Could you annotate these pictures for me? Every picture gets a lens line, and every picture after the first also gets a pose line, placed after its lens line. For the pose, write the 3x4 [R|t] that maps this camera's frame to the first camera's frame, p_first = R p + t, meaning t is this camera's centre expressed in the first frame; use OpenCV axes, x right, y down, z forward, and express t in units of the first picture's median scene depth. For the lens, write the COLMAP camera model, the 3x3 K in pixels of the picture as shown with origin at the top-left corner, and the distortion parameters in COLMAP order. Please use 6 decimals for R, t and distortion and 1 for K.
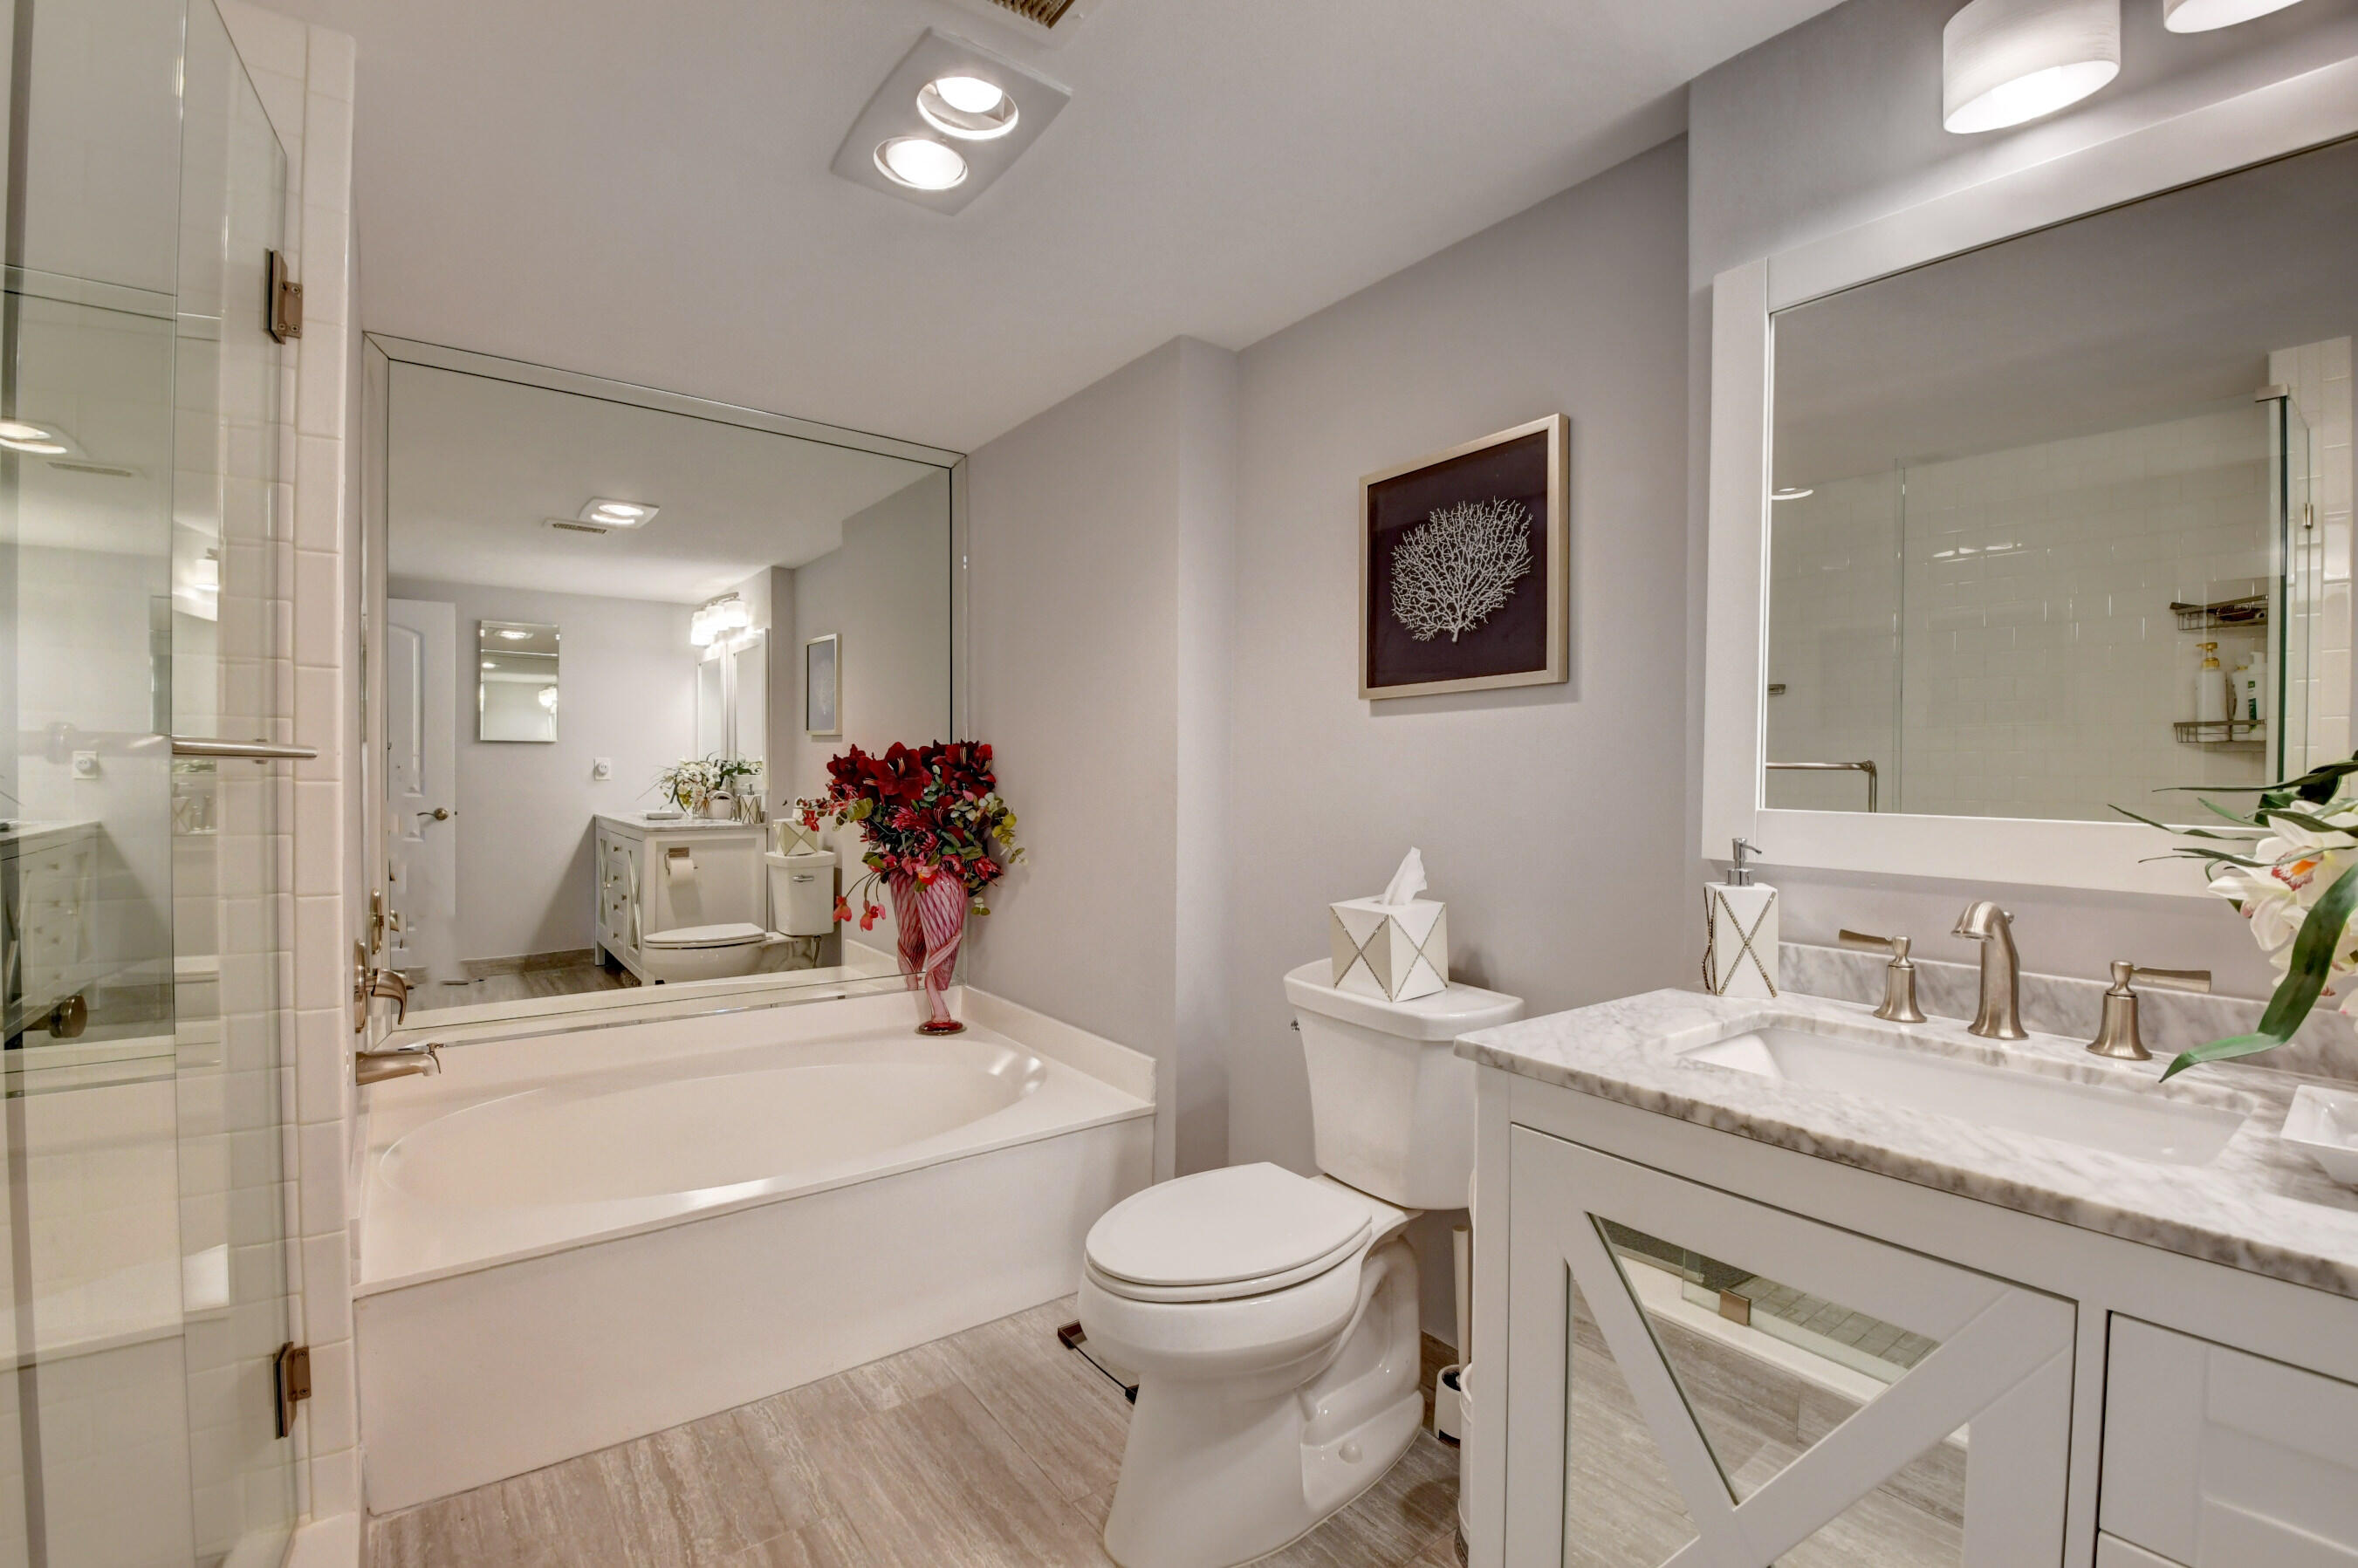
lens RADIAL K [[1033.6, 0, 1174.3], [0, 1033.6, 785.5], [0, 0, 1]] dist [0.026465, -0.036804]
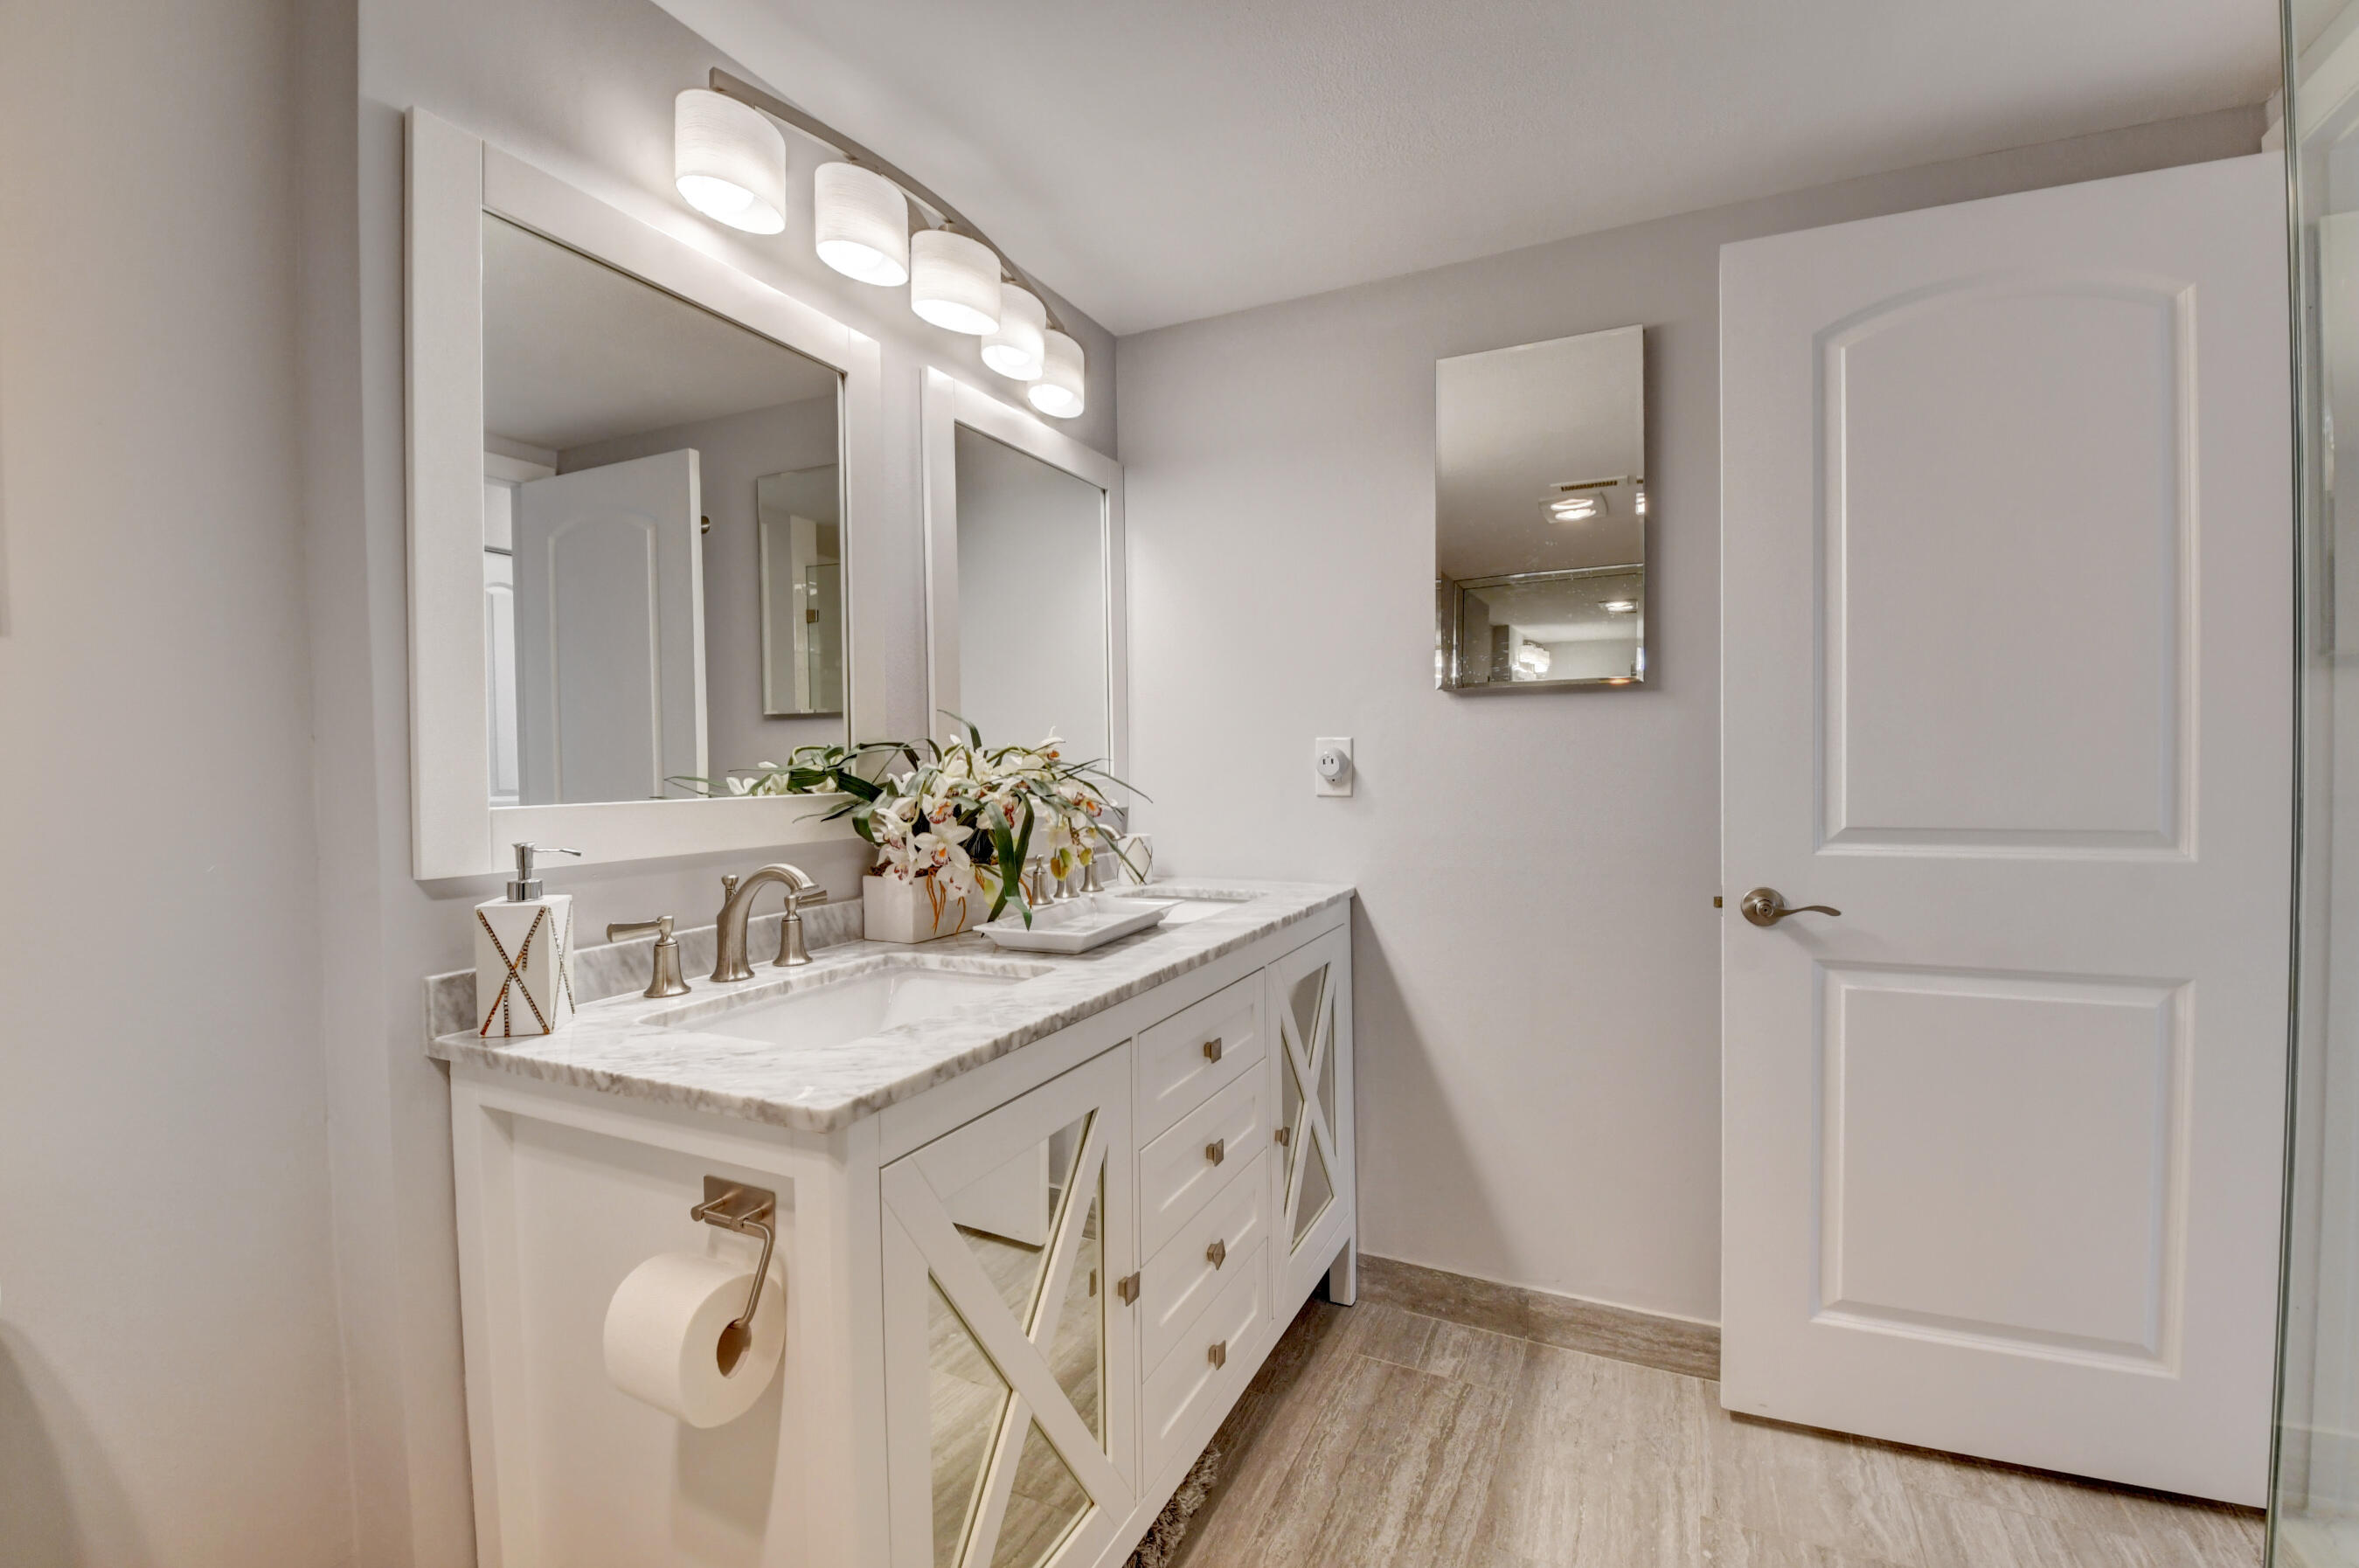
lens RADIAL K [[1034.1, 0, 1174.8], [0, 1034.1, 785.5], [0, 0, 1]] dist [0.026465, -0.036804]
pose [[-0.467604, -0.022814, 0.883644, -0.307201], [0.022605, 0.999031, 0.037755, -0.010206], [-0.883649, 0.037629, -0.466635, 0.667196]]
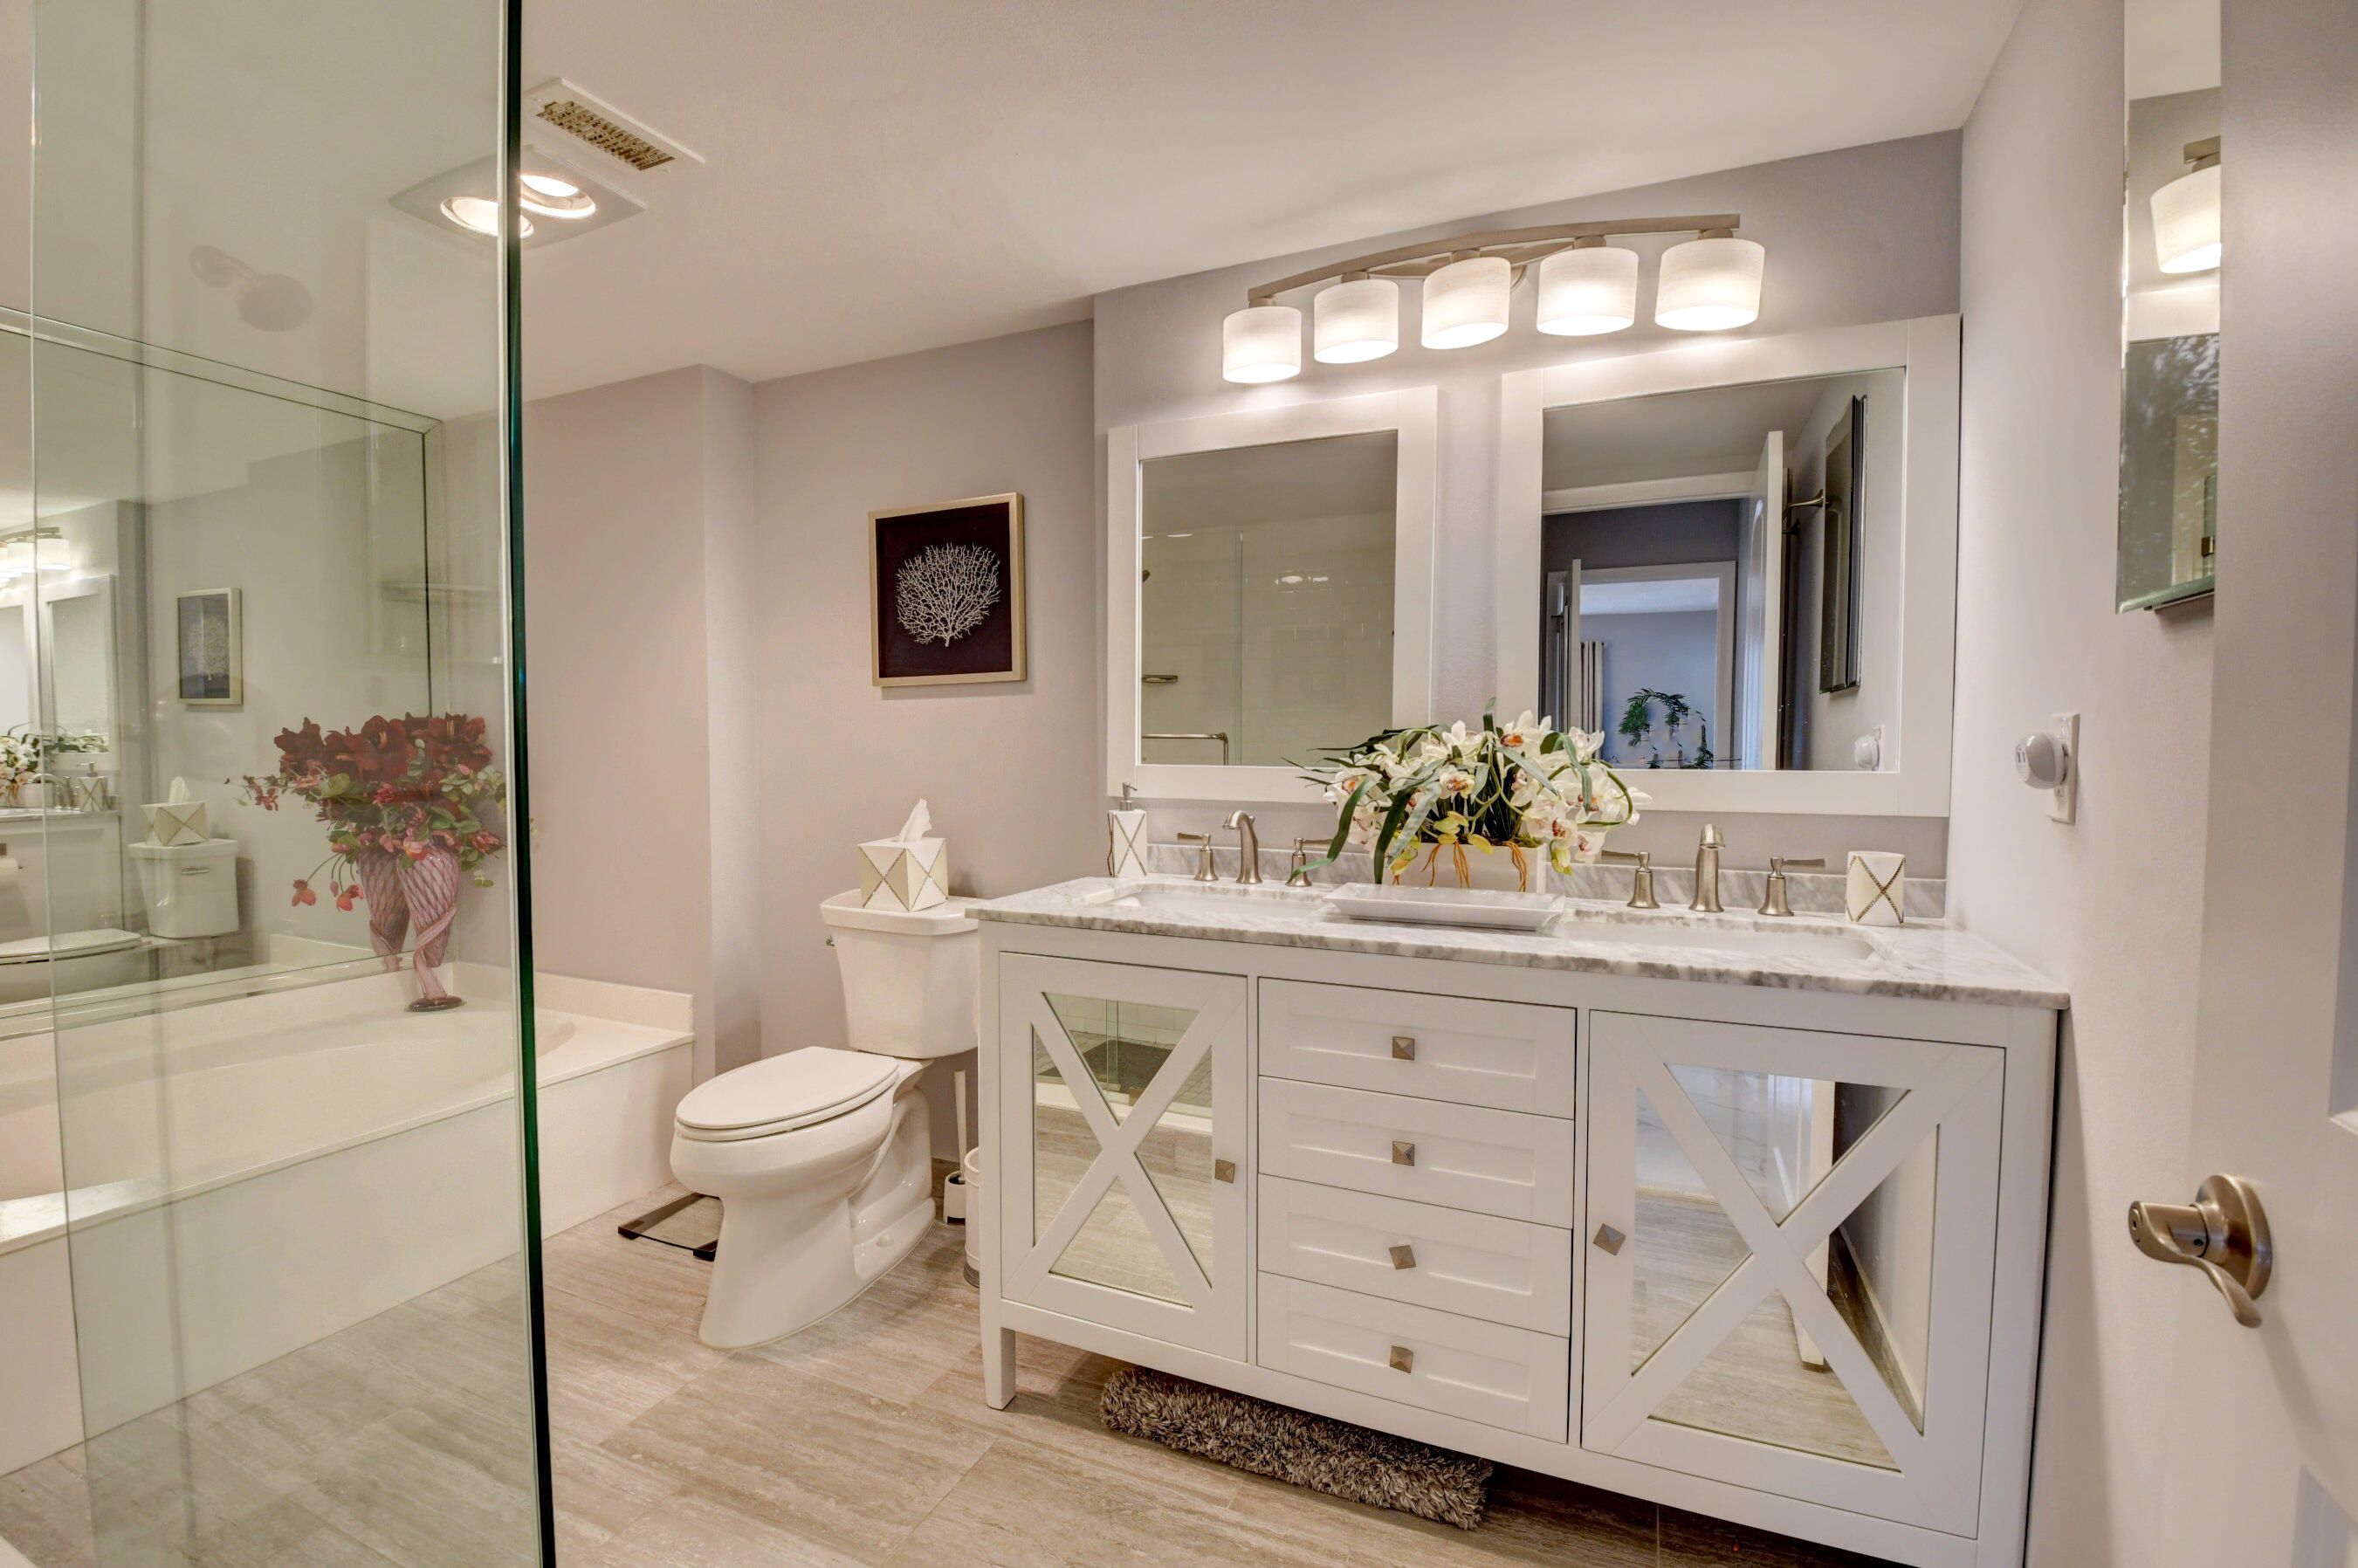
lens RADIAL K [[1033.7, 0, 1174.3], [0, 1033.7, 785.5], [0, 0, 1]] dist [0.026465, -0.036804]
pose [[0.875146, -0.028020, 0.483047, -0.131810], [0.013338, 0.999340, 0.033803, 0.001053], [-0.483675, -0.023140, 0.874942, -0.342105]]
